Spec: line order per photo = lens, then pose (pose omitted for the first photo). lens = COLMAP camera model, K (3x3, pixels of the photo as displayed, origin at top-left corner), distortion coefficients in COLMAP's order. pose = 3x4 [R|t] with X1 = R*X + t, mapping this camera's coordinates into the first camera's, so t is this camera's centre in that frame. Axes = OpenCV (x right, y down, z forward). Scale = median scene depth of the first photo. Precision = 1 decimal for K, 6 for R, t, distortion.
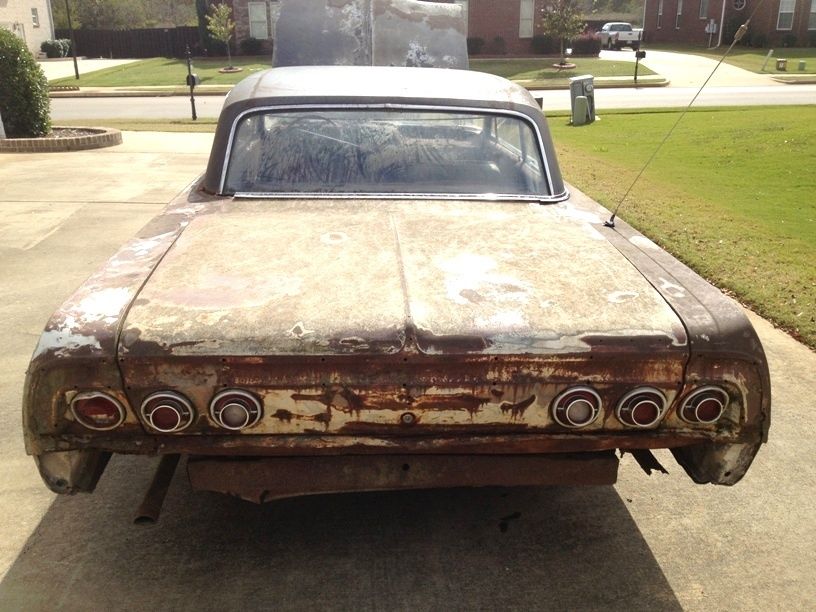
lens RADIAL K [[765.5, 0, 403.1], [0, 765.5, 309.3], [0, 0, 1]] dist [0.125848, -0.247710]
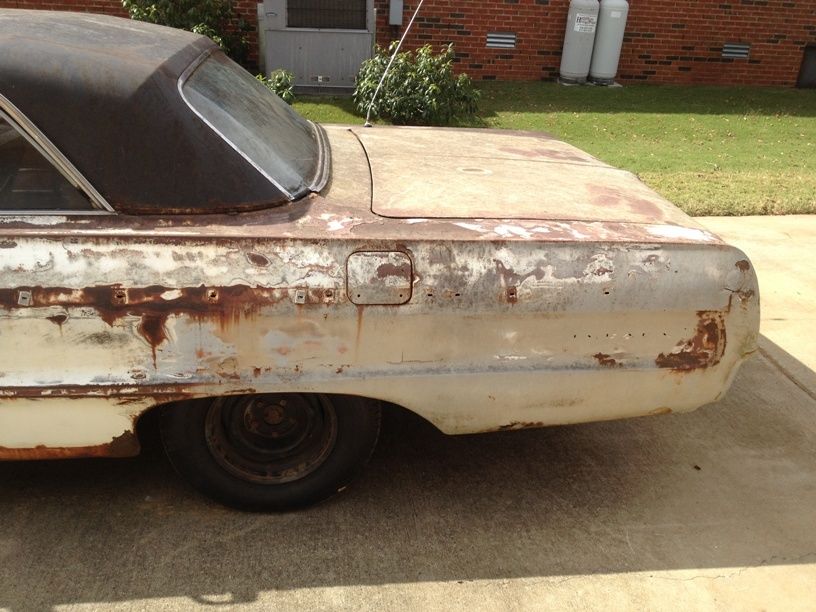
lens RADIAL K [[765.5, 0, 403.1], [0, 765.5, 309.3], [0, 0, 1]] dist [0.125848, -0.247710]
pose [[-0.046395, -0.409196, 0.911266, -0.102097], [0.295190, 0.865892, 0.403849, -0.034643], [-0.954312, 0.287733, 0.080618, 0.094158]]
